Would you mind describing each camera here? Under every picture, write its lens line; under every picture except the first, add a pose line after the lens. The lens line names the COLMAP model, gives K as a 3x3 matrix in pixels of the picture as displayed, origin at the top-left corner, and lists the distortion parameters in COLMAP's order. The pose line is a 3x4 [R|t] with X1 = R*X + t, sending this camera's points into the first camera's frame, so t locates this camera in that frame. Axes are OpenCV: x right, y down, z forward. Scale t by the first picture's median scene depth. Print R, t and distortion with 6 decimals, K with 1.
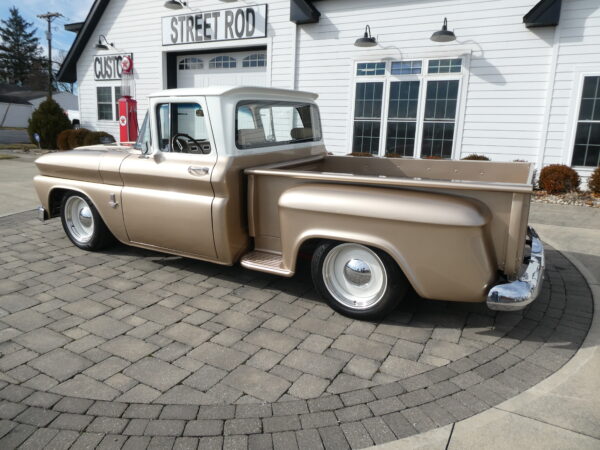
lens RADIAL K [[419.4, 0, 306.1], [0, 419.4, 226.8], [0, 0, 1]] dist [-0.013419, -0.009483]
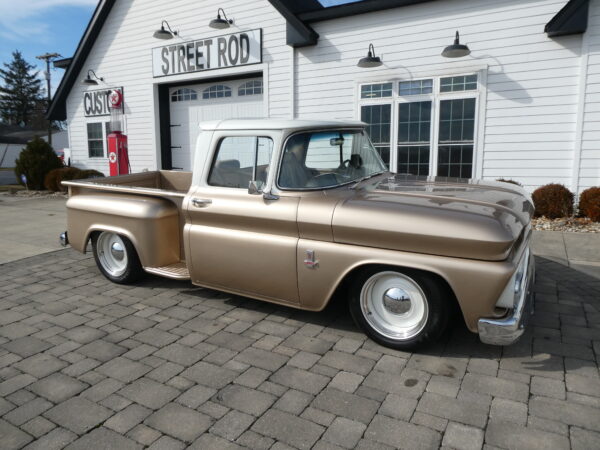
lens RADIAL K [[419.4, 0, 306.1], [0, 419.4, 226.8], [0, 0, 1]] dist [-0.013419, -0.009483]
pose [[0.999135, -0.040338, -0.010070, -0.001891], [0.039608, 0.997138, -0.064398, -0.025191], [0.012639, 0.063944, 0.997873, 0.094651]]
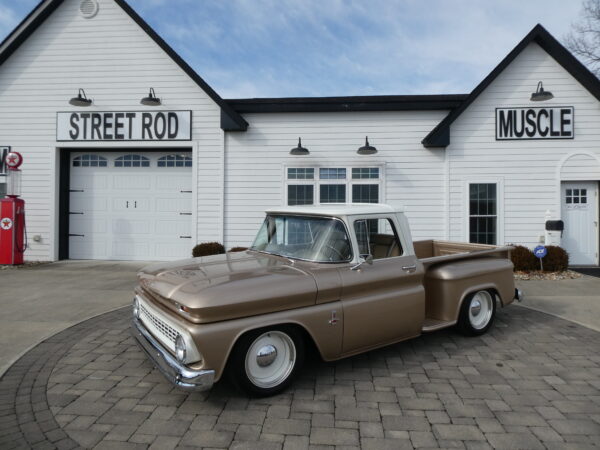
lens RADIAL K [[419.4, 0, 306.1], [0, 419.4, 226.8], [0, 0, 1]] dist [-0.013419, -0.009483]
pose [[0.905885, -0.035628, 0.422023, -0.291609], [0.120820, 0.976788, -0.176881, -0.033894], [-0.405925, 0.211223, 0.889162, 0.021686]]
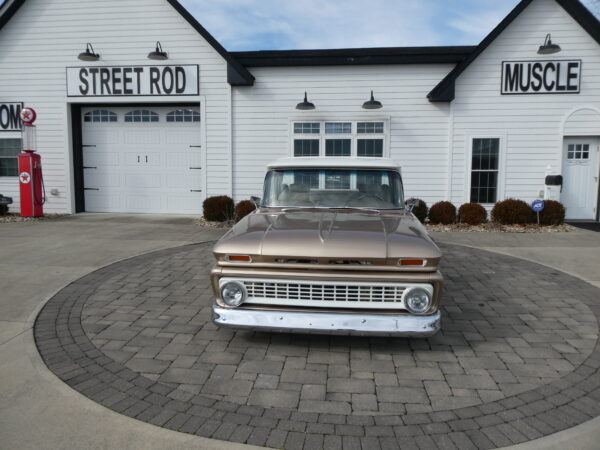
lens RADIAL K [[419.4, 0, 306.1], [0, 419.4, 226.8], [0, 0, 1]] dist [-0.013419, -0.009483]
pose [[0.914461, -0.076569, 0.397364, -0.300674], [0.115422, 0.990499, -0.074762, -0.022996], [-0.387864, 0.114232, 0.914611, -0.015745]]
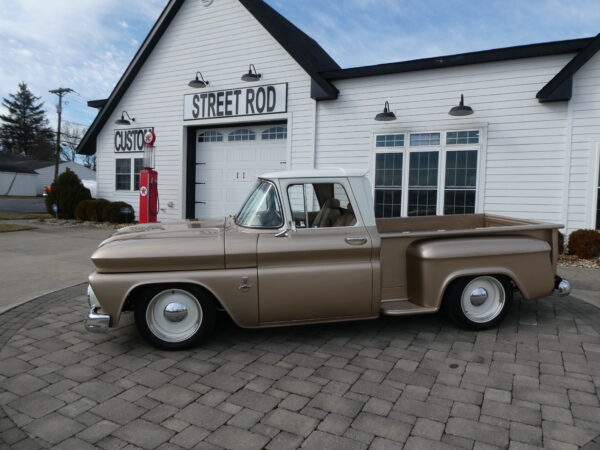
lens RADIAL K [[420.2, 0, 306.0], [0, 420.2, 227.3], [0, 0, 1]] dist [-0.014263, -0.001042]
pose [[0.999773, -0.015964, 0.014137, -0.068722], [0.017858, 0.989130, -0.145954, -0.012326], [-0.011654, 0.146174, 0.989190, -0.004963]]
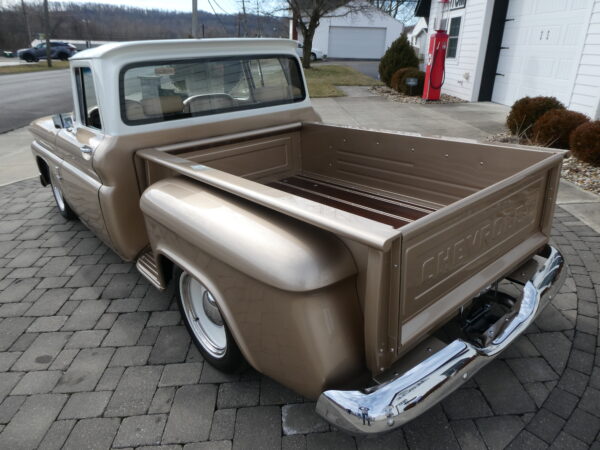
lens RADIAL K [[419.4, 0, 306.1], [0, 419.4, 226.8], [0, 0, 1]] dist [-0.013419, -0.009483]
pose [[0.525732, 0.301817, -0.795306, 0.290421], [-0.176238, 0.953300, 0.245274, -0.099929], [0.832193, 0.011215, 0.554372, 0.337673]]
